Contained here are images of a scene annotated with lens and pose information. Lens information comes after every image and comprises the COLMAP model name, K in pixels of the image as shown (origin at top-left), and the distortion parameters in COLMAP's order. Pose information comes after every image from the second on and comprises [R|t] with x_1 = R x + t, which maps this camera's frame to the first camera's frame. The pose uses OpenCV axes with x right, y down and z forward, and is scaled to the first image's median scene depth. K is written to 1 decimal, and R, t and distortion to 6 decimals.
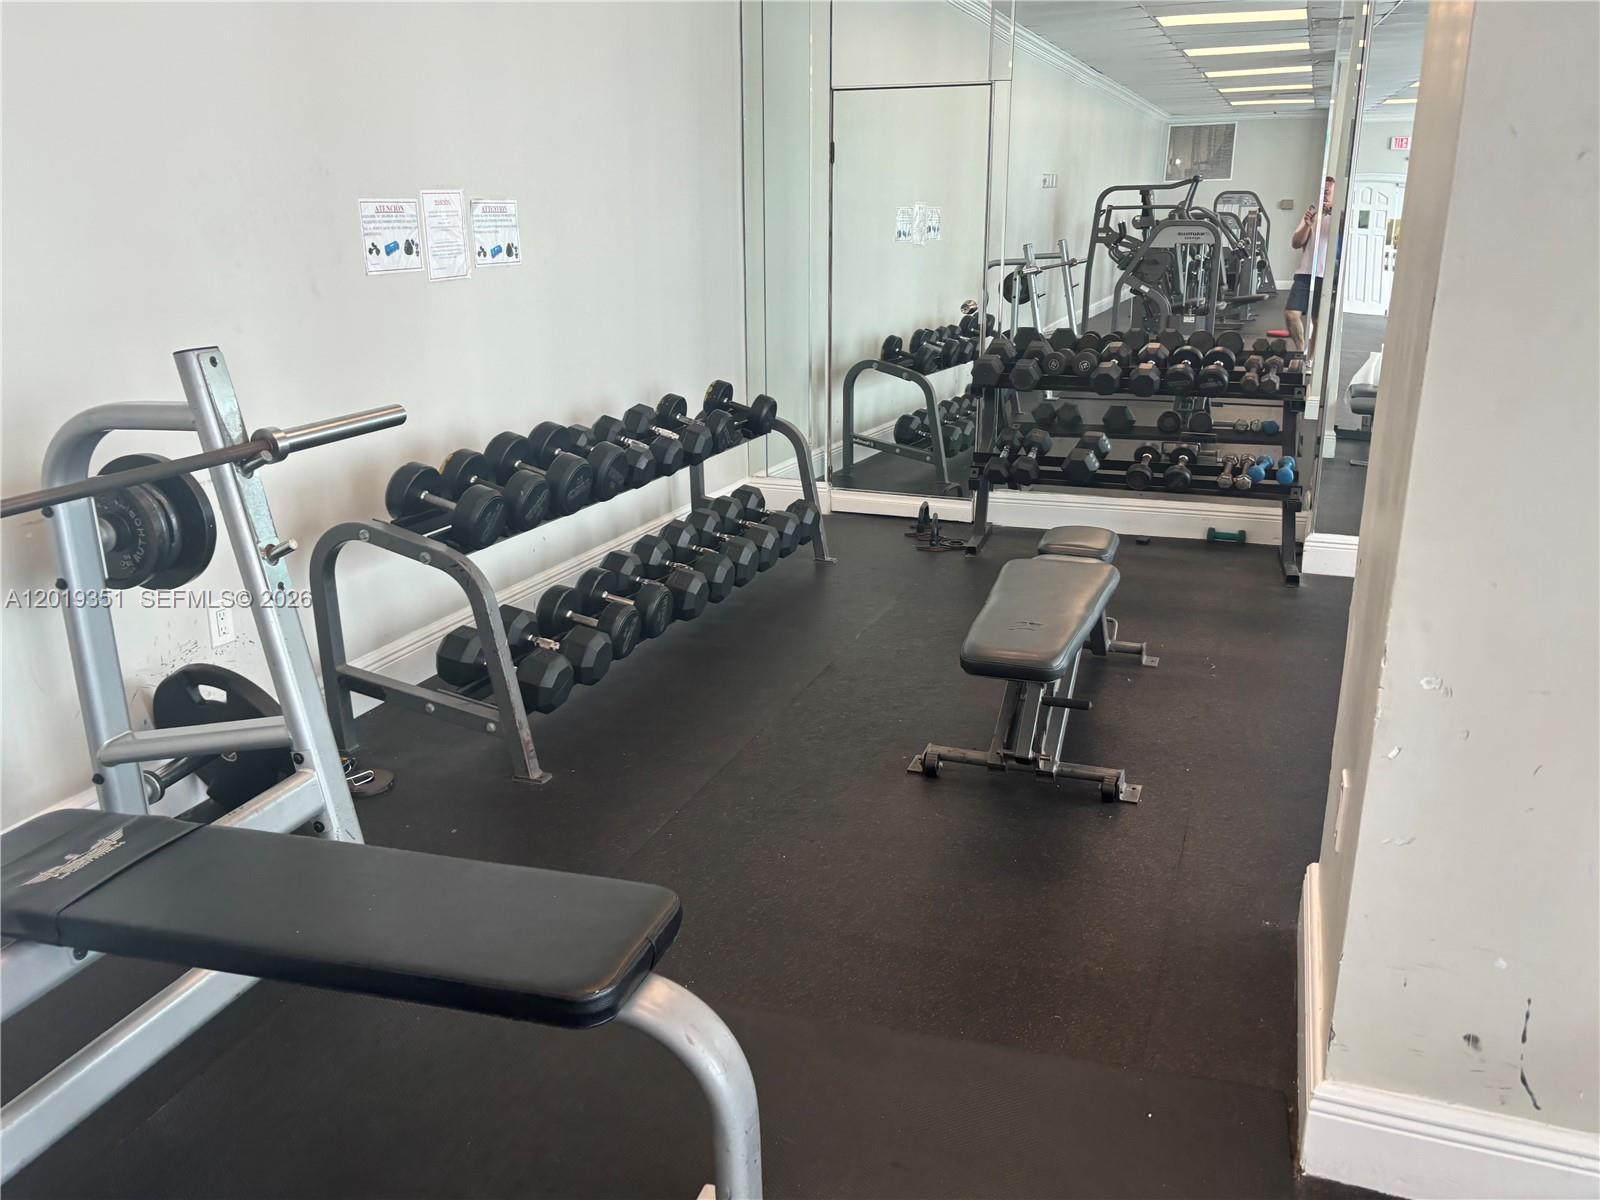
lens RADIAL K [[1253.7, 0, 800.0], [0, 1253.7, 600.0], [0, 0, 1]] dist [0.016417, 0.003038]
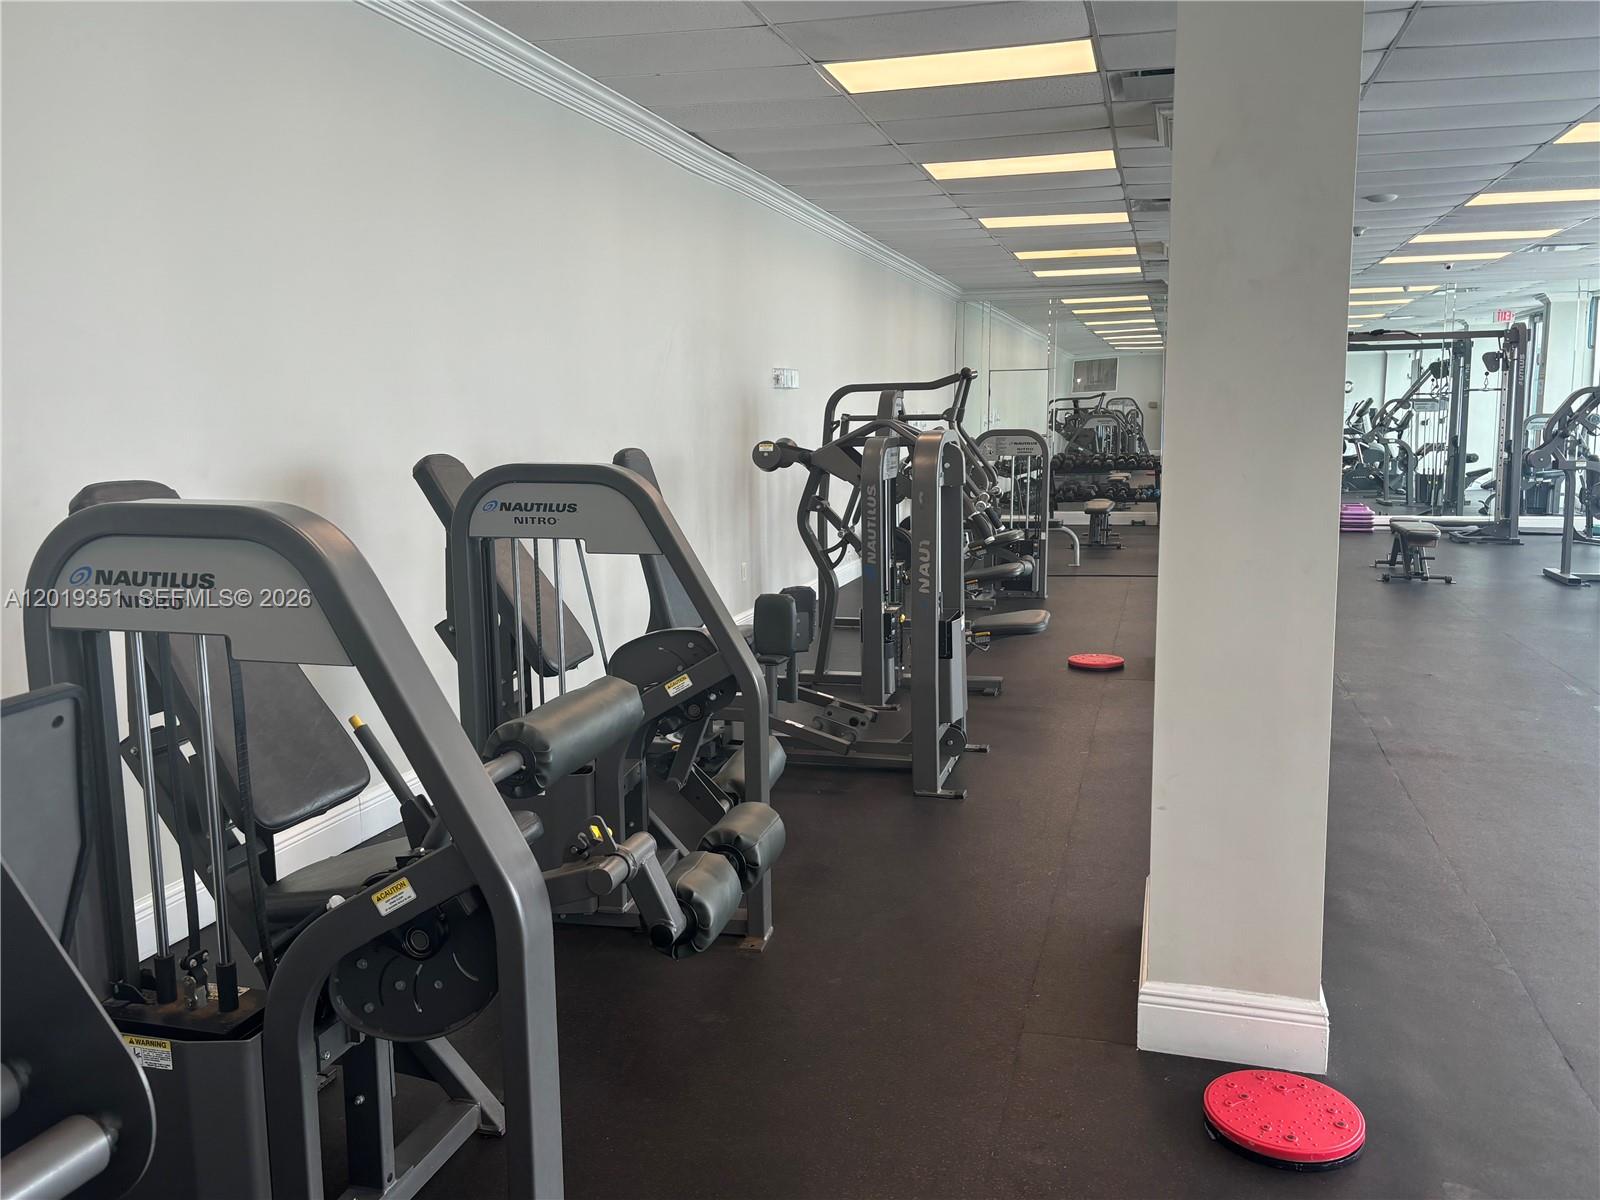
lens RADIAL K [[1253.7, 0, 800.0], [0, 1253.7, 600.0], [0, 0, 1]] dist [0.016417, 0.003038]
pose [[0.996563, -0.030485, 0.077024, -0.263346], [0.041780, 0.987866, -0.149582, 0.209610], [-0.071529, 0.152286, 0.985745, -0.698519]]
